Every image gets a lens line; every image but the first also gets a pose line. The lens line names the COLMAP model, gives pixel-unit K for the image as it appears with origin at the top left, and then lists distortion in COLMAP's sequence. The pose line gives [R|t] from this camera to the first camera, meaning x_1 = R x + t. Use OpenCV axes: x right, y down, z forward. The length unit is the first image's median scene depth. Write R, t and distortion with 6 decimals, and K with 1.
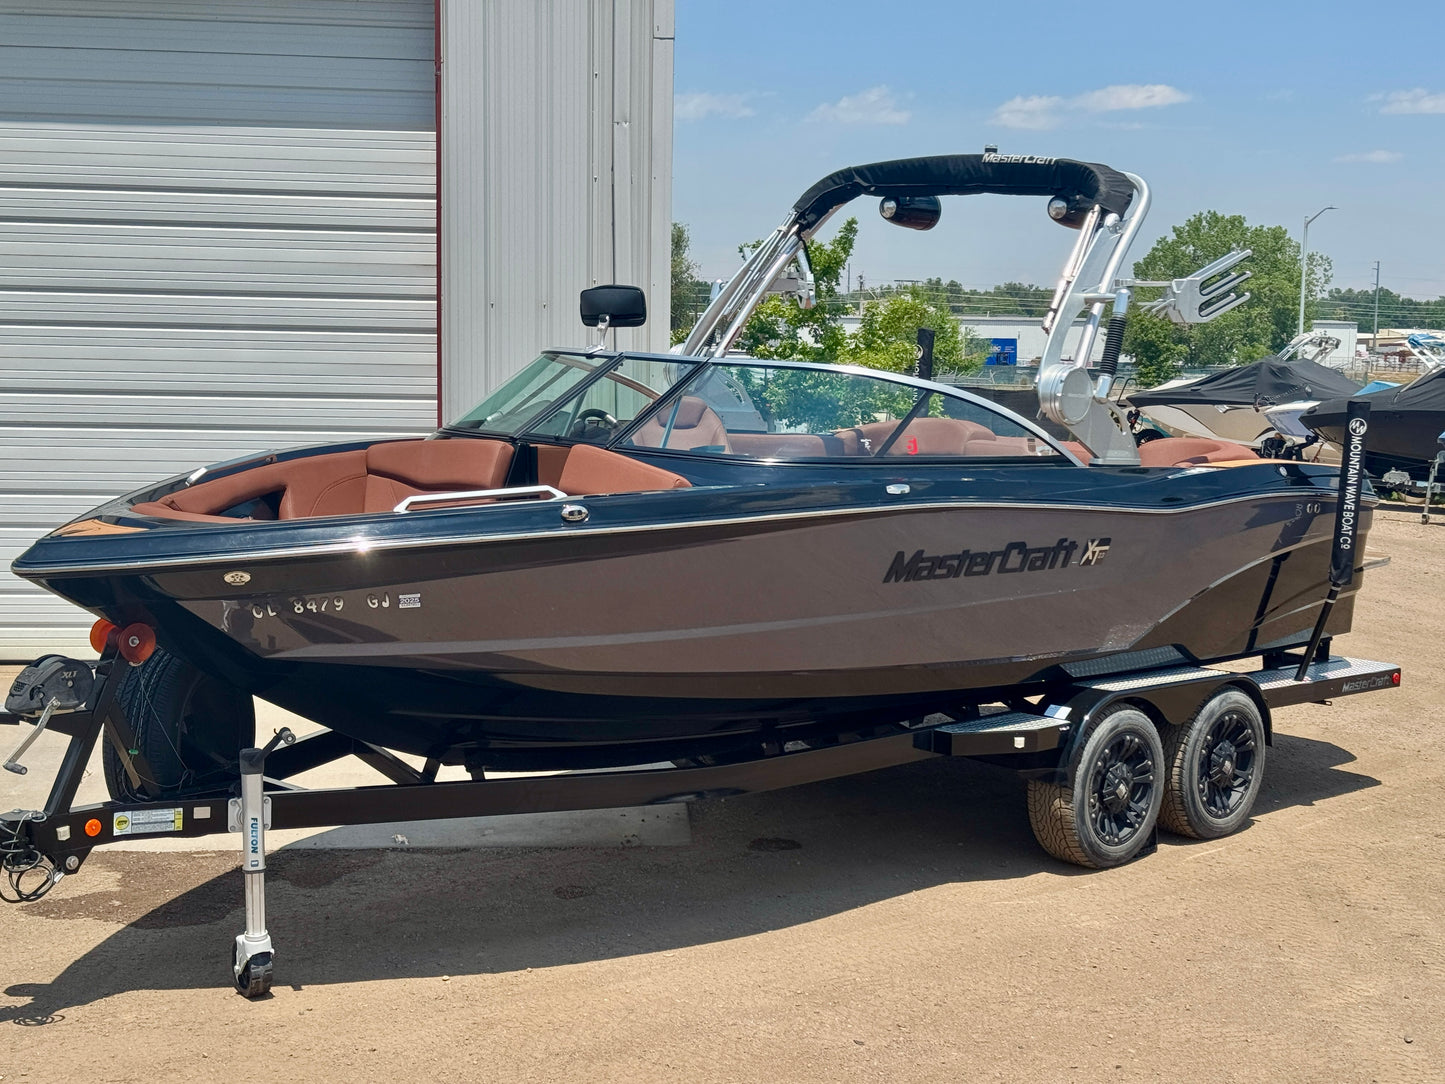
lens RADIAL K [[2120.8, 0, 722.5], [0, 2120.8, 542.0], [0, 0, 1]] dist [0.147037, 0.066513]
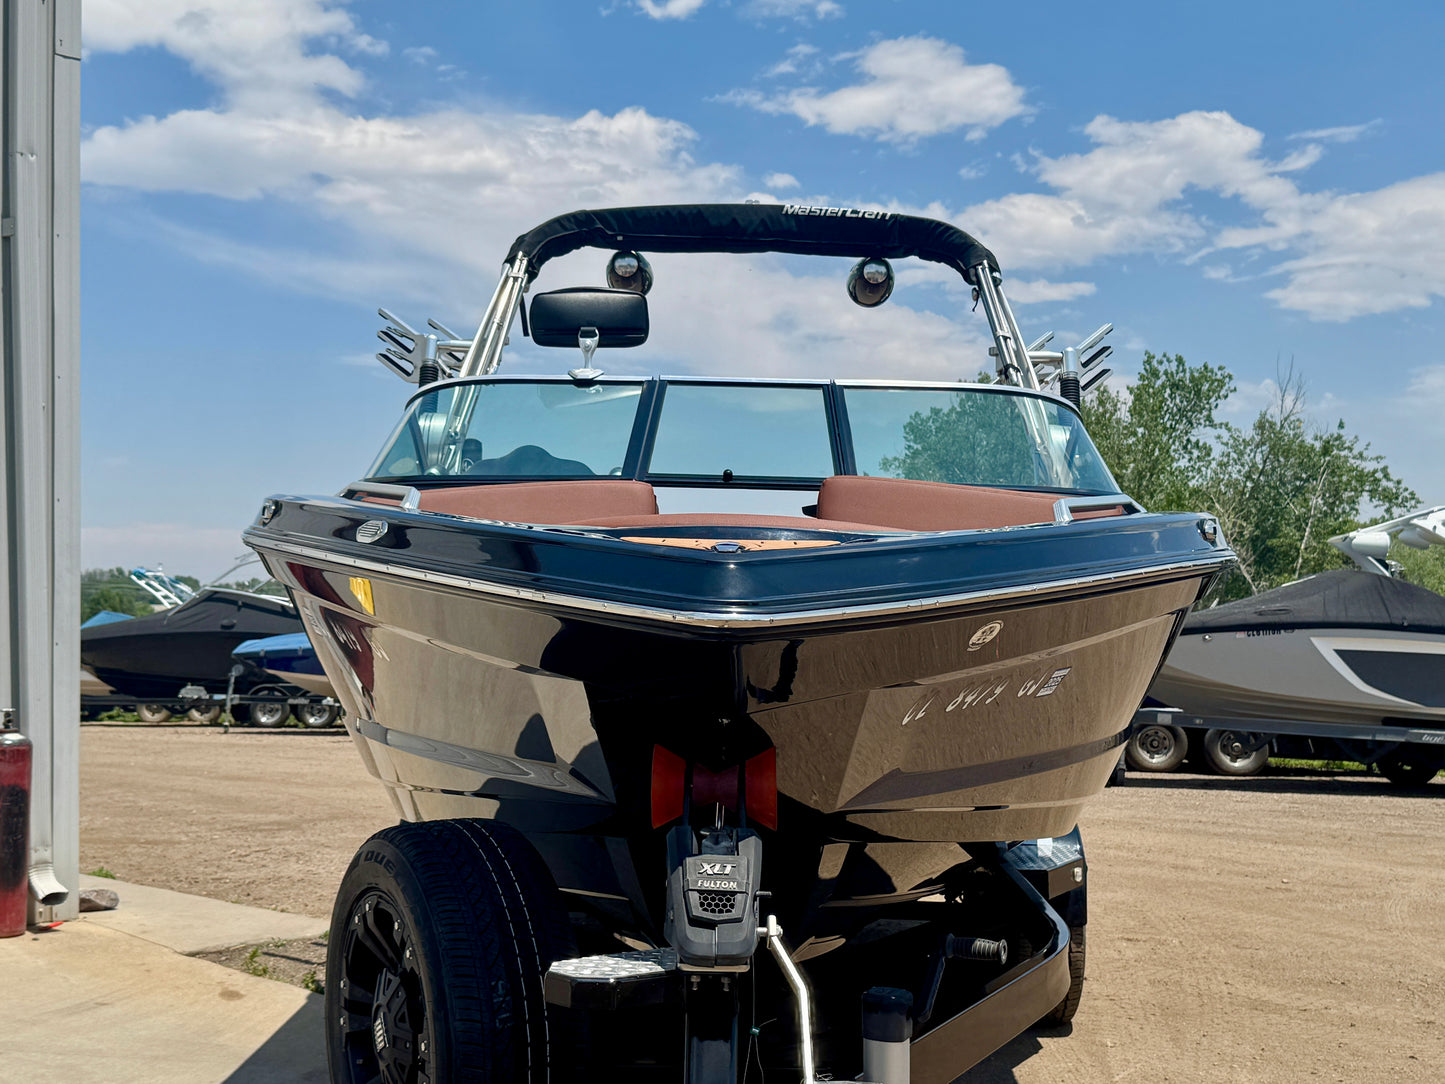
lens RADIAL K [[1805.9, 0, 716.5], [0, 1805.9, 547.1], [0, 0, 1]] dist [0.243456, -0.647110]
pose [[0.722966, 0.007043, 0.690847, -0.436224], [0.082126, 0.991982, -0.096058, 0.024626], [-0.685985, 0.126183, 0.716591, 0.558077]]
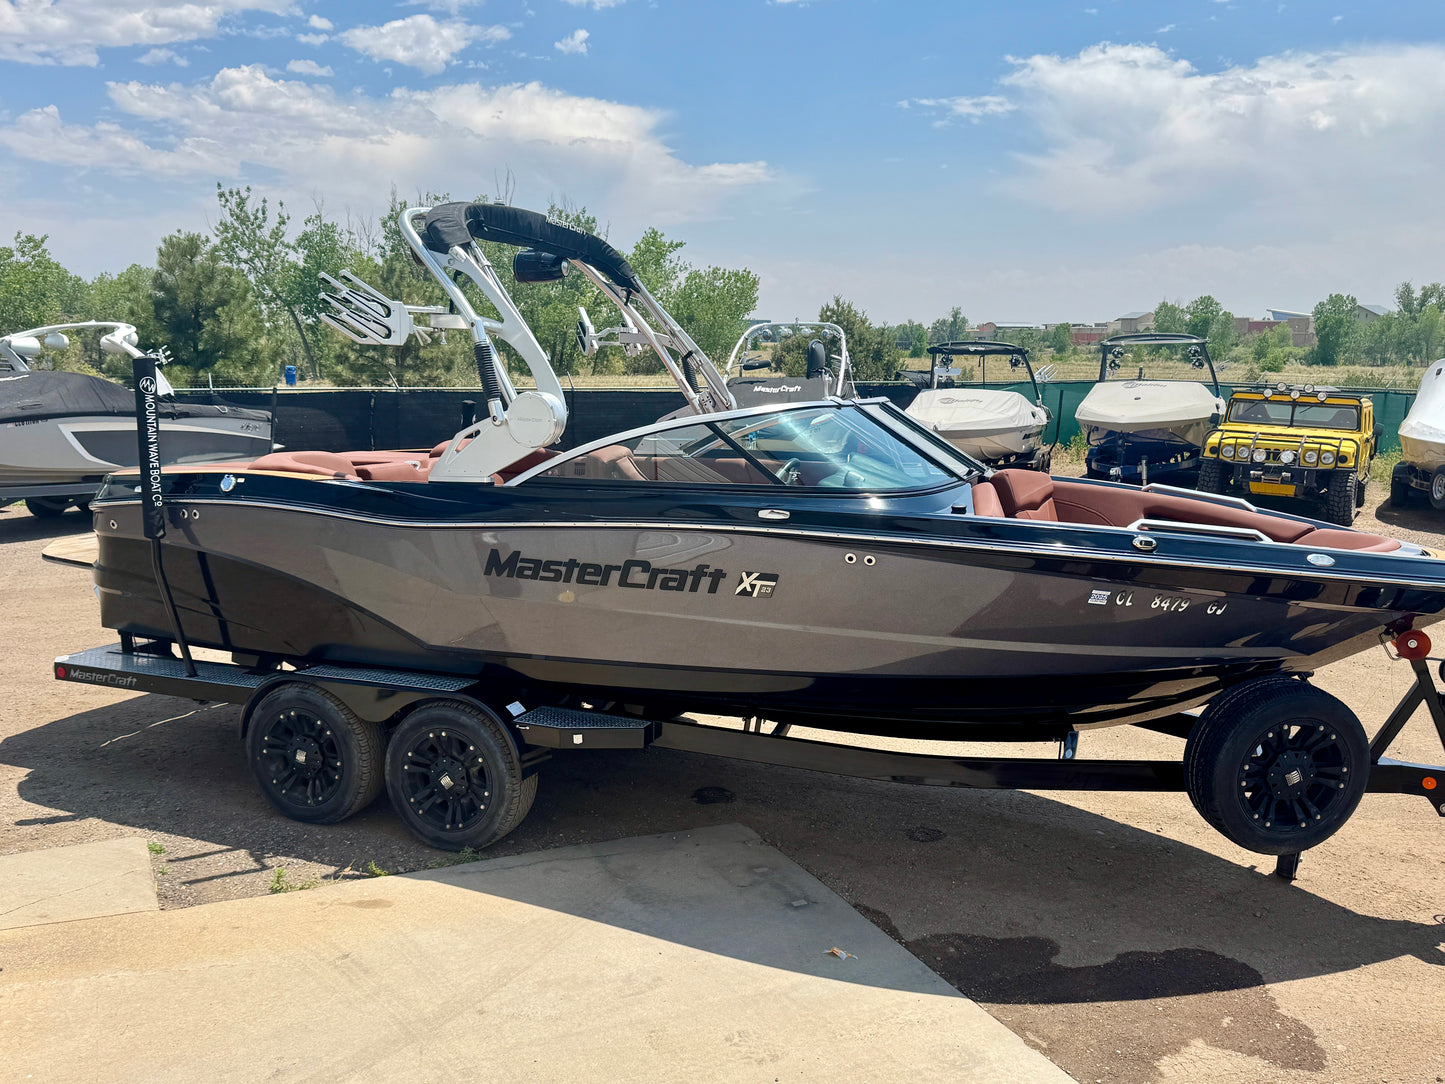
lens RADIAL K [[1212.0, 0, 686.5], [0, 1212.0, 545.8], [0, 0, 1]] dist [0.072151, -0.102402]
pose [[-0.408915, -0.176794, 0.895284, -0.591675], [0.063721, 0.973129, 0.221270, -0.167808], [-0.910345, 0.147529, -0.386661, 1.378648]]
